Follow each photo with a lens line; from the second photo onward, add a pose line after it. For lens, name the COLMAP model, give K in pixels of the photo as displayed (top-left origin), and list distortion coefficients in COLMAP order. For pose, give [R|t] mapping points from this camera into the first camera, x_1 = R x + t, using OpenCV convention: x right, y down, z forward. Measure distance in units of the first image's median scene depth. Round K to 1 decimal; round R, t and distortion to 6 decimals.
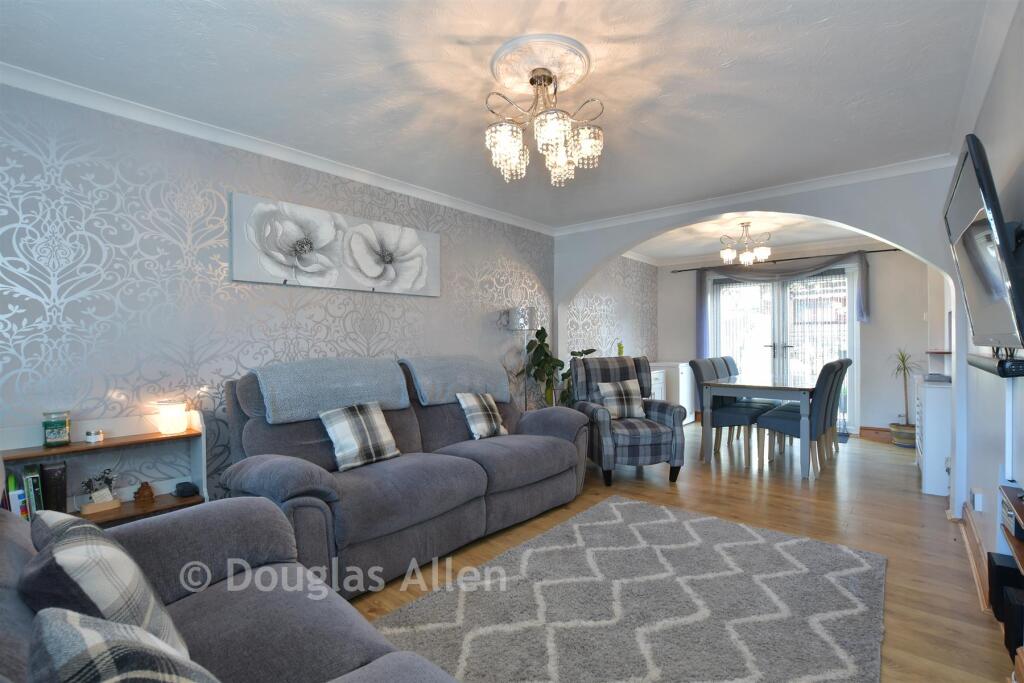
lens RADIAL K [[458.0, 0, 512.0], [0, 458.0, 341.5], [0, 0, 1]] dist [-0.026440, 0.001034]
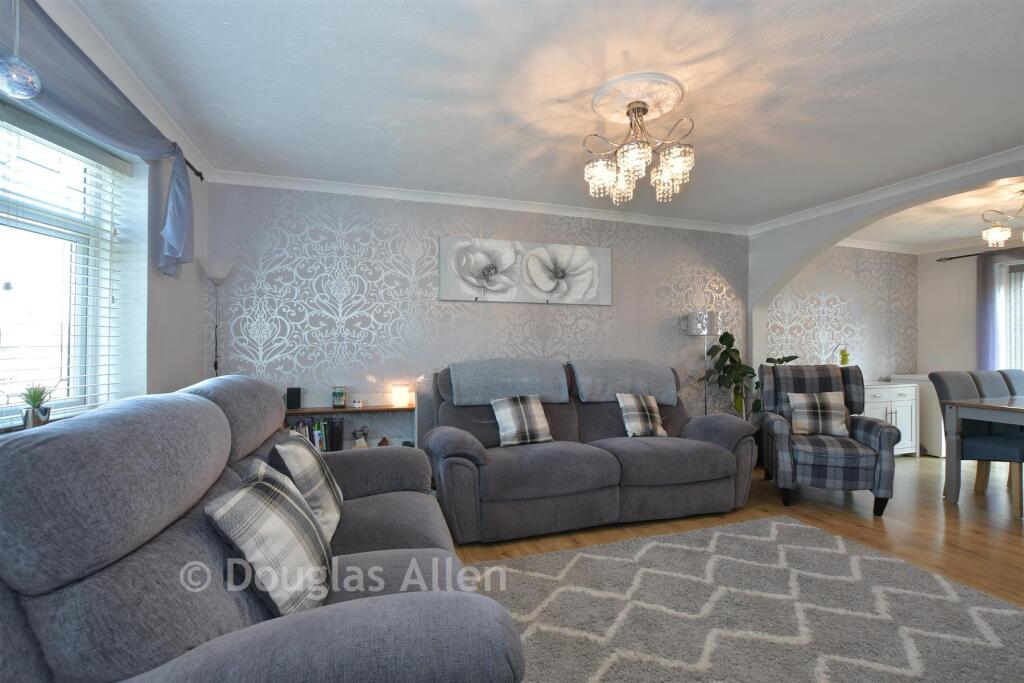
lens RADIAL K [[452.3, 0, 512.0], [0, 452.3, 341.5], [0, 0, 1]] dist [-0.035668, 0.008229]
pose [[0.858721, 0.004761, -0.512421, 0.258296], [-0.009444, 0.999934, -0.006535, -0.001473], [0.512356, 0.010451, 0.858710, -0.065153]]
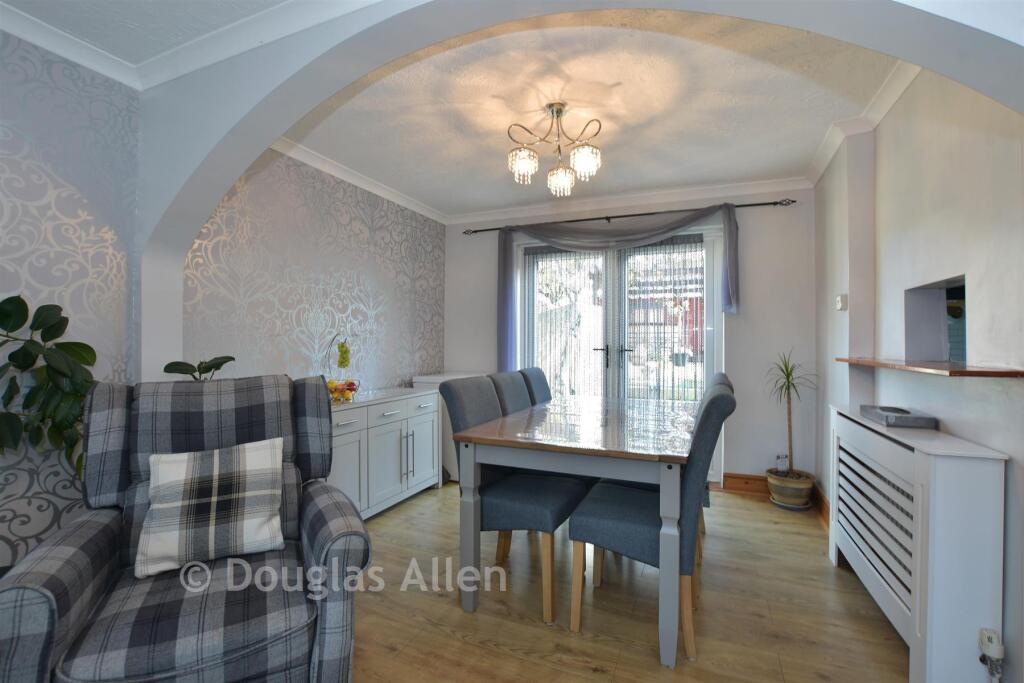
lens RADIAL K [[452.3, 0, 512.0], [0, 452.3, 341.5], [0, 0, 1]] dist [-0.035668, 0.008229]
pose [[0.950972, 0.007977, 0.309173, 0.521985], [-0.007522, 0.999968, -0.002664, 0.002672], [-0.309184, 0.000208, 0.951002, 0.896751]]
